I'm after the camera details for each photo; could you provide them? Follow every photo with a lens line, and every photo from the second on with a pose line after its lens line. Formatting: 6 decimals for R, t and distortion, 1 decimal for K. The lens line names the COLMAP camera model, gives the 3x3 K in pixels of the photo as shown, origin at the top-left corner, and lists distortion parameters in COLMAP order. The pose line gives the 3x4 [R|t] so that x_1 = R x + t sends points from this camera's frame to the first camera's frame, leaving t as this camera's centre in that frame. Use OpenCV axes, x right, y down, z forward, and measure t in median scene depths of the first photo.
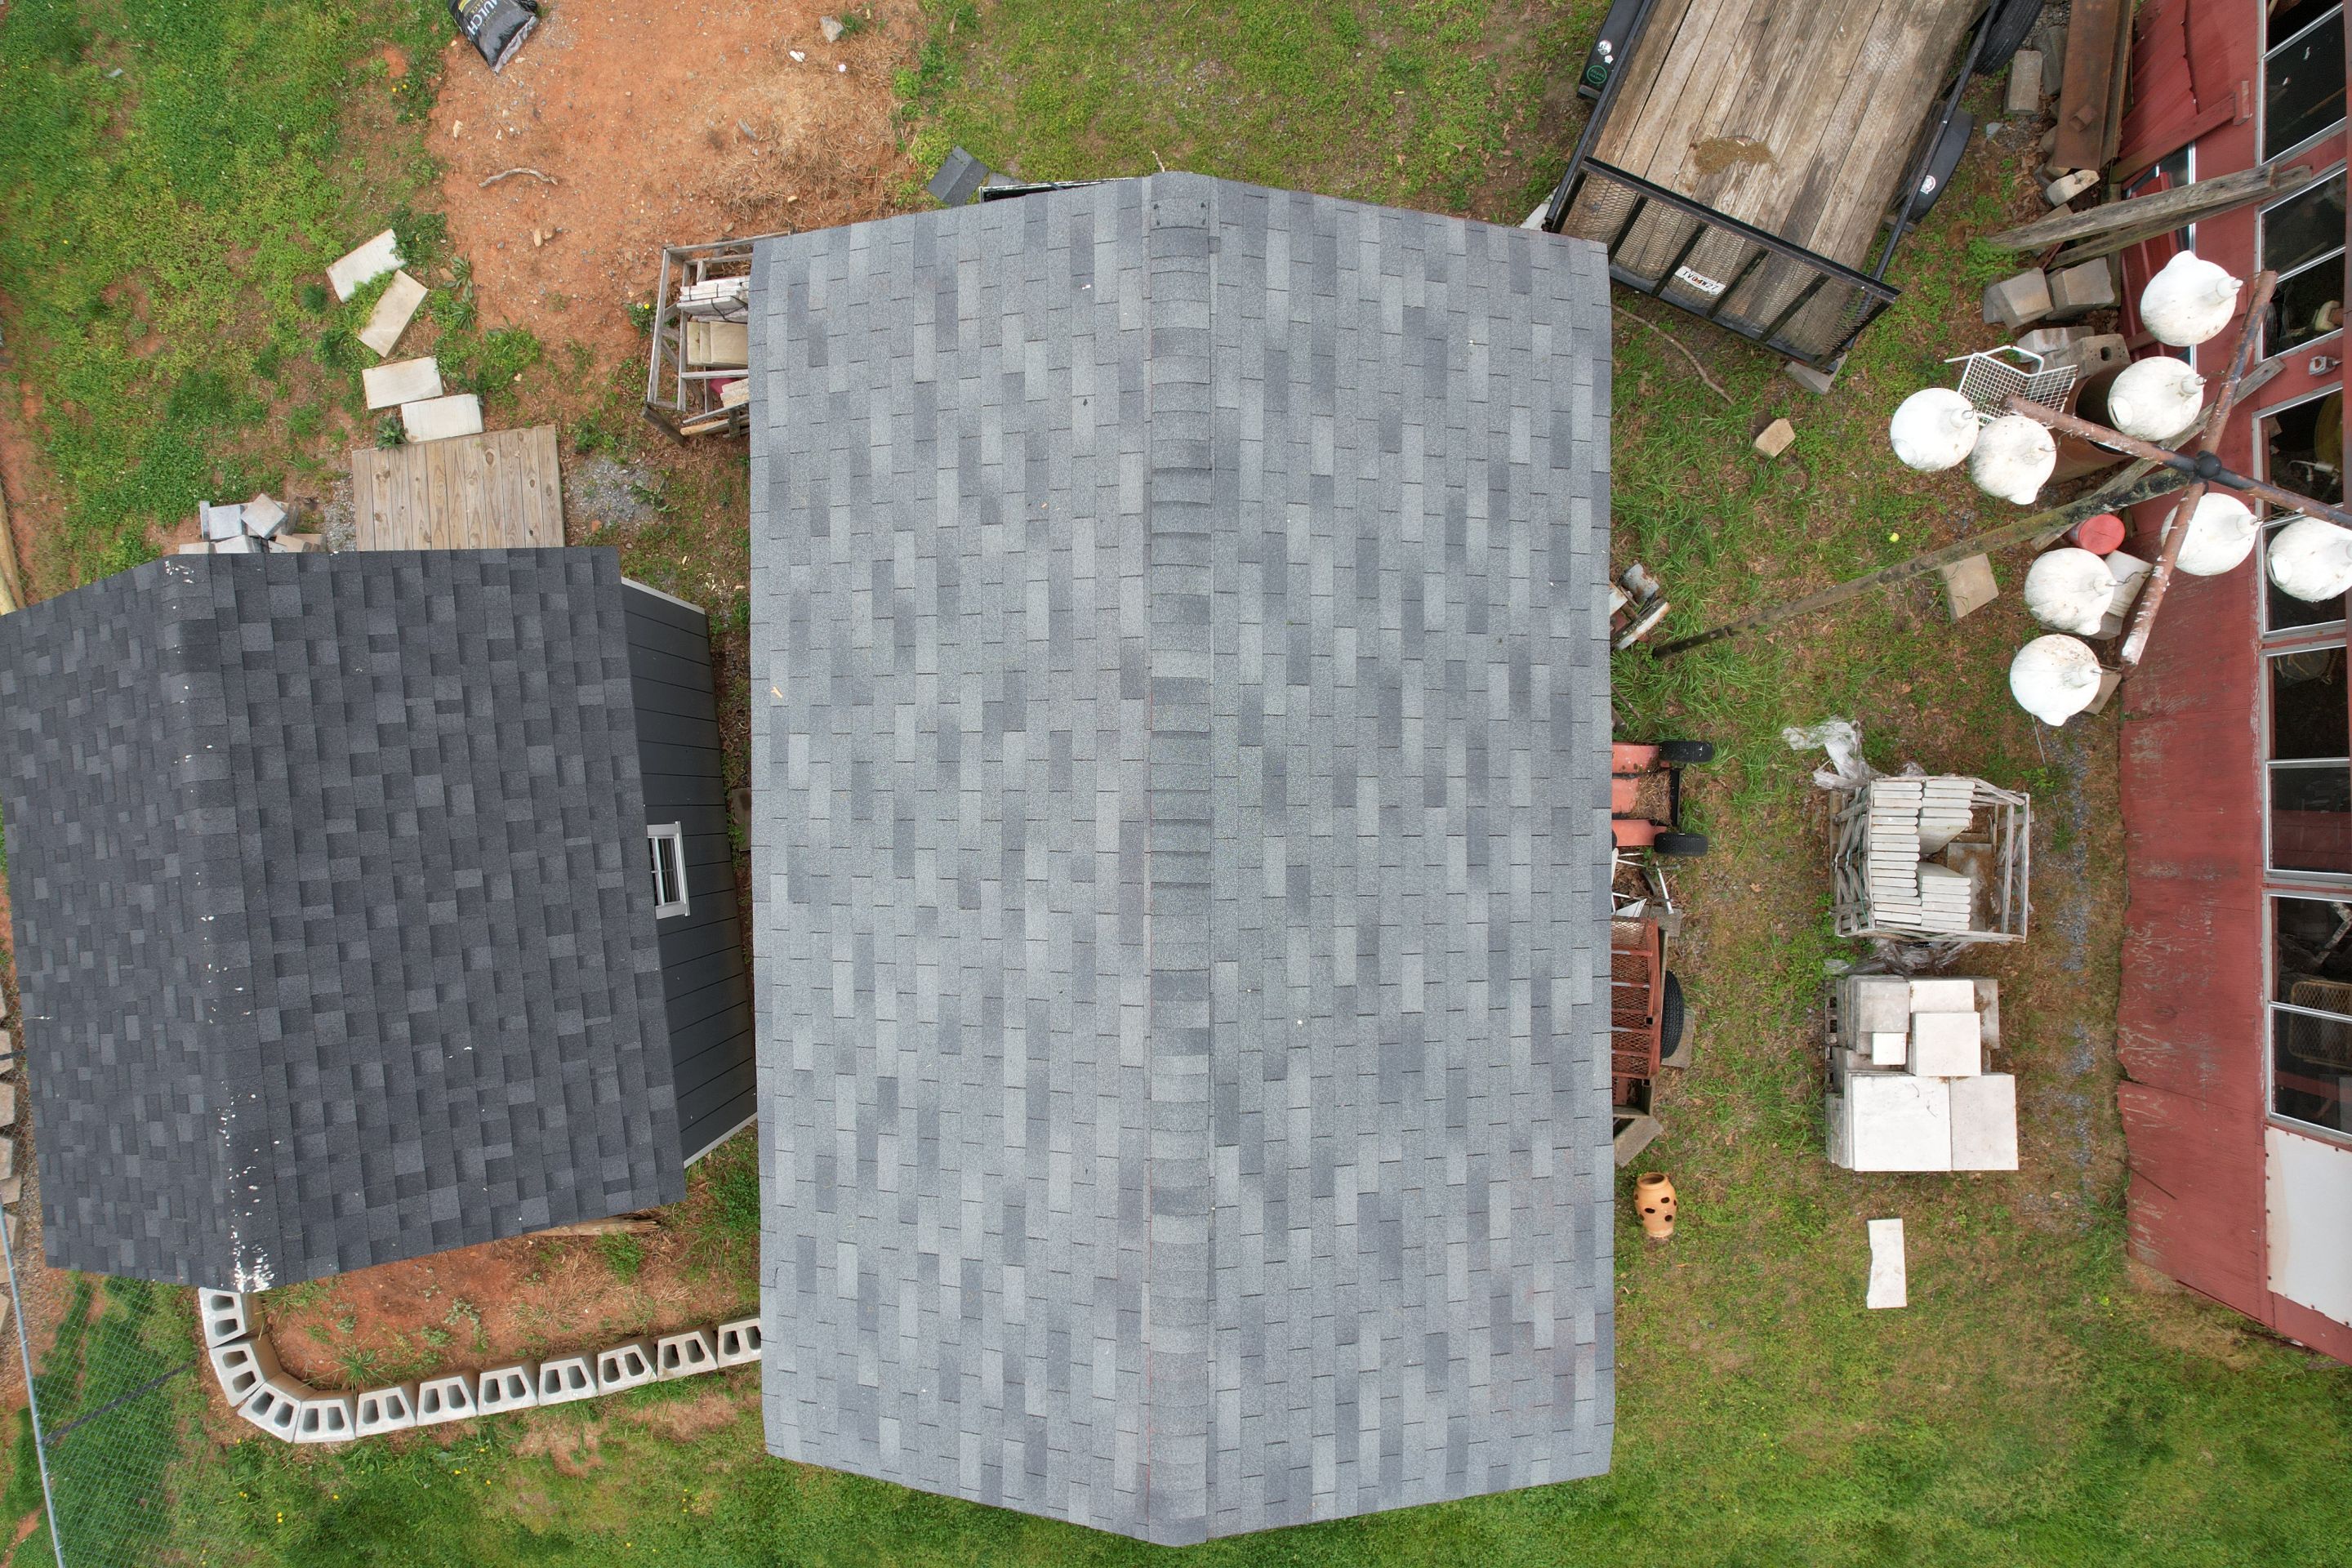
lens RADIAL K [[1510.8, 0, 1181.7], [0, 1510.8, 783.1], [0, 0, 1]] dist [-0.089625, 0.080897]
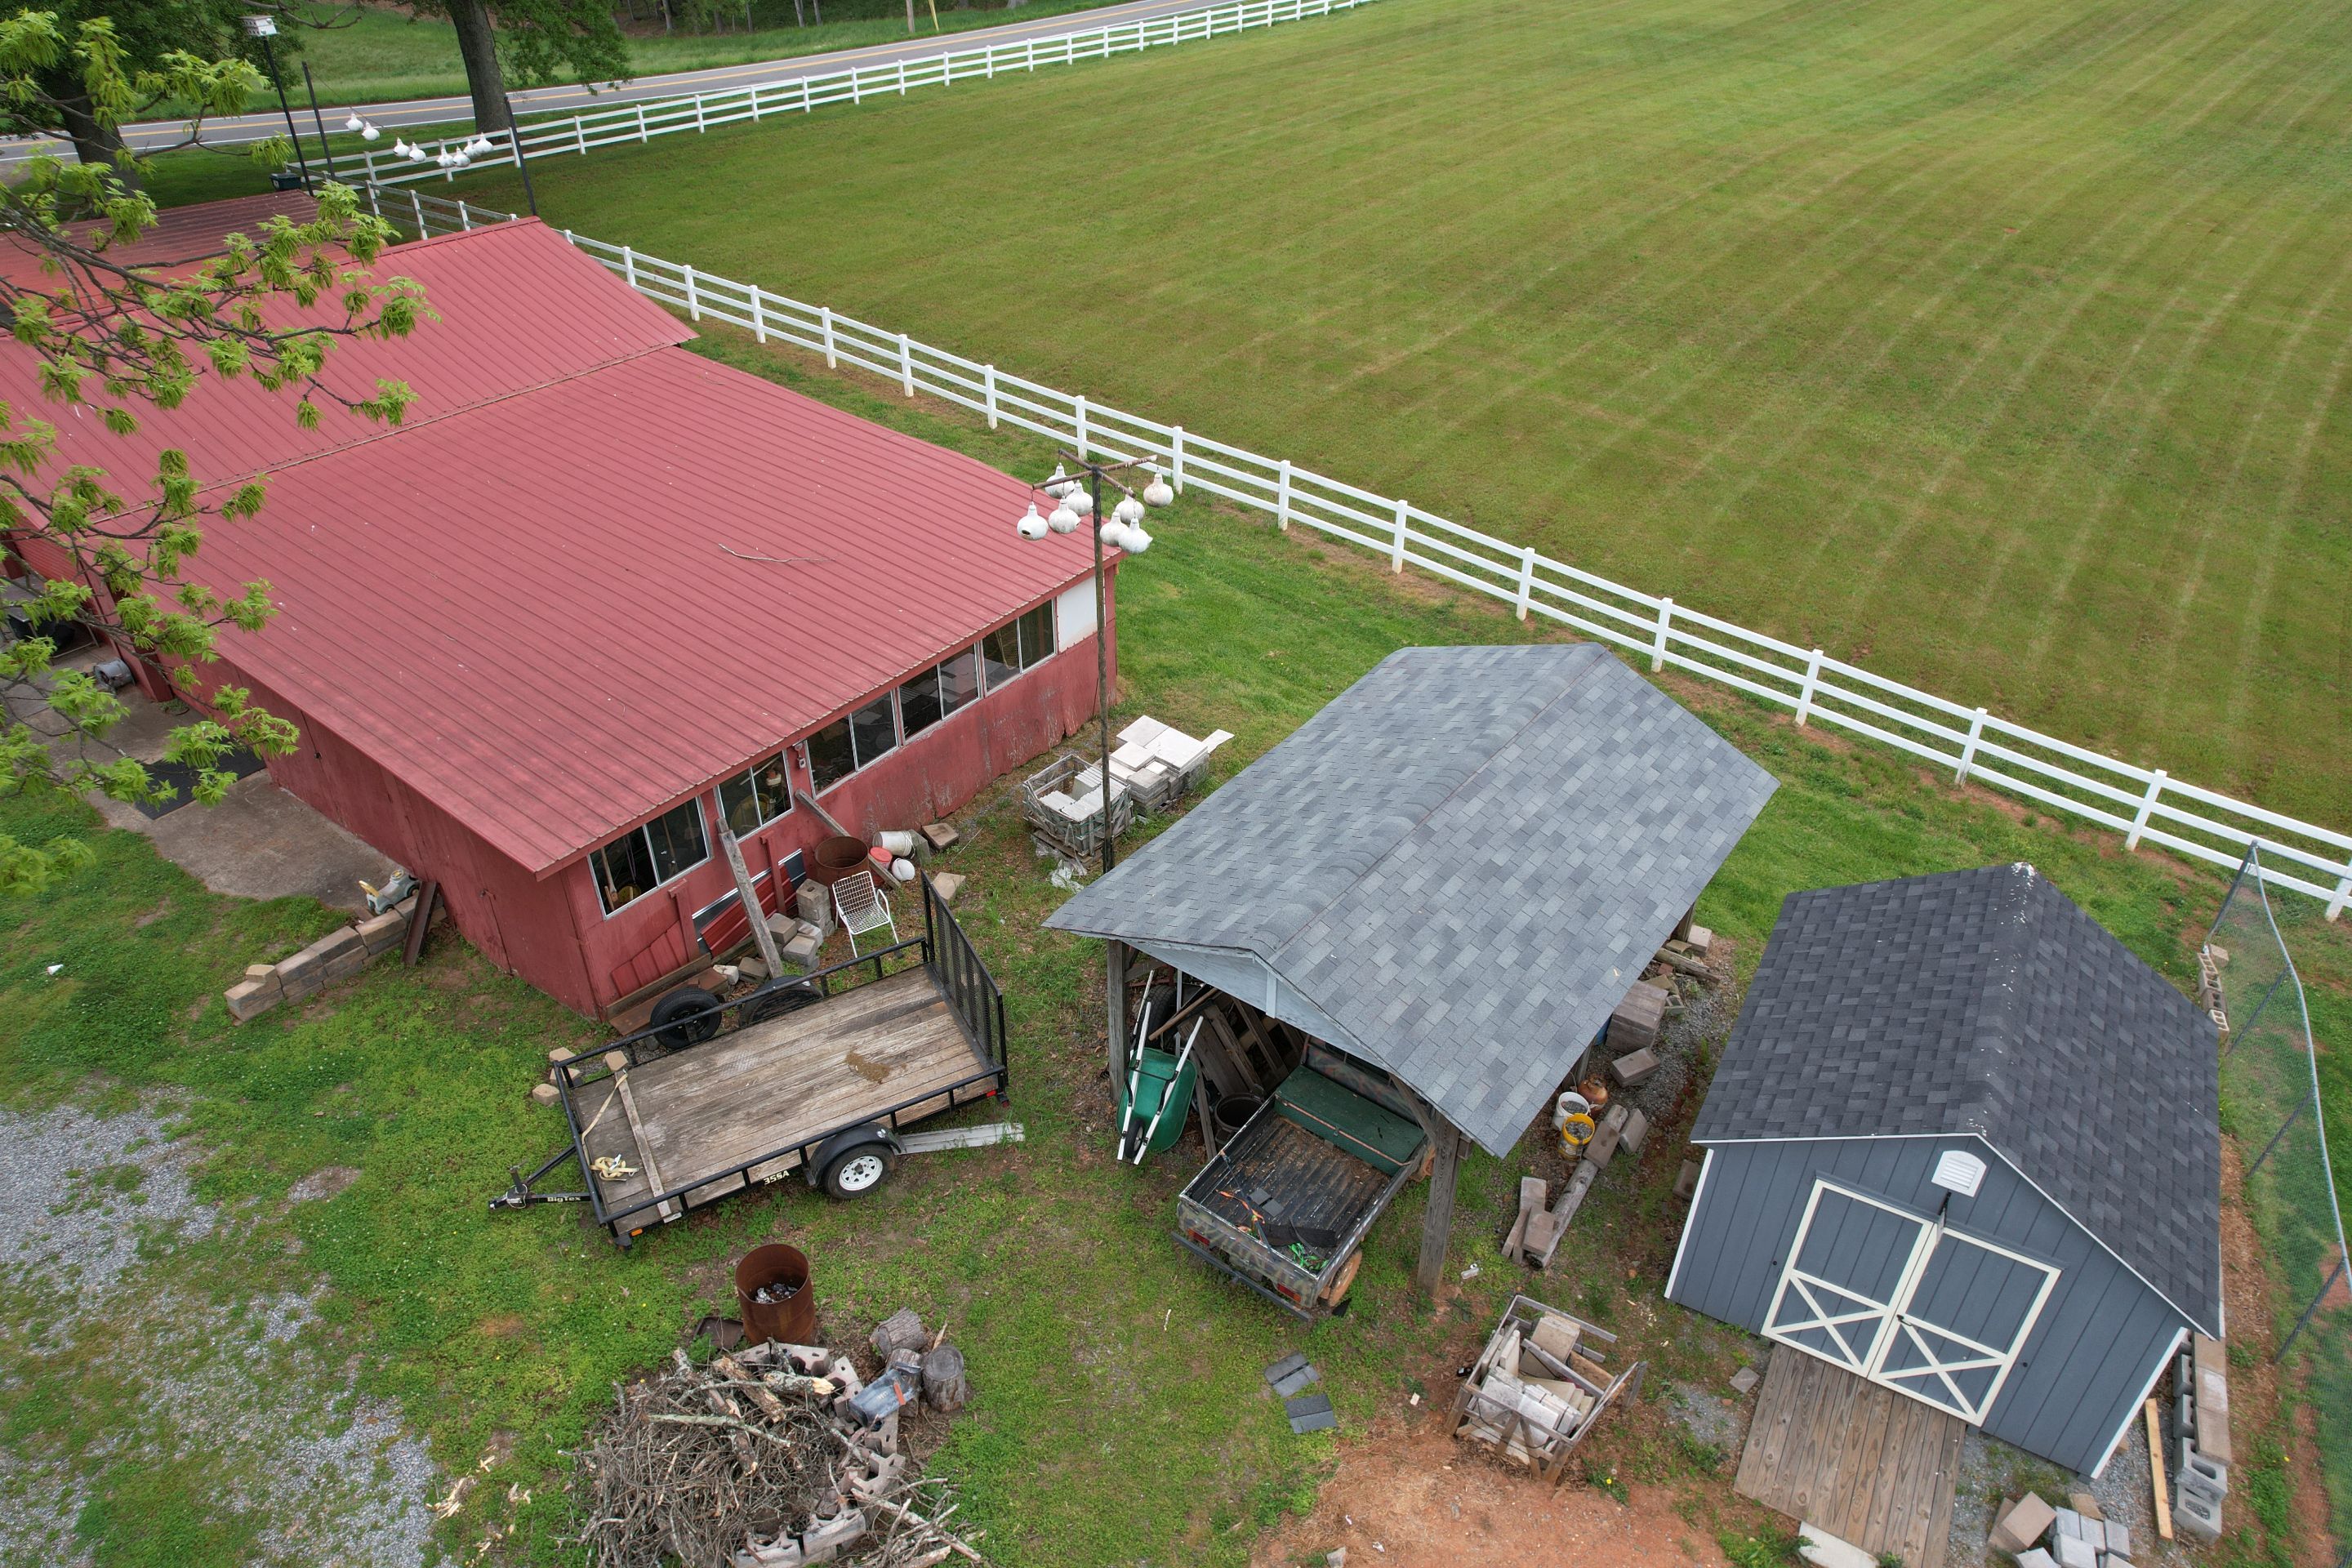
lens RADIAL K [[1507.8, 0, 1175.0], [0, 1507.8, 783.2], [0, 0, 1]] dist [-0.079281, 0.072040]
pose [[-0.799764, -0.322596, 0.506270, -0.539852], [0.600297, -0.436259, 0.670315, -1.127578], [0.004624, 0.840006, 0.542558, -0.040824]]
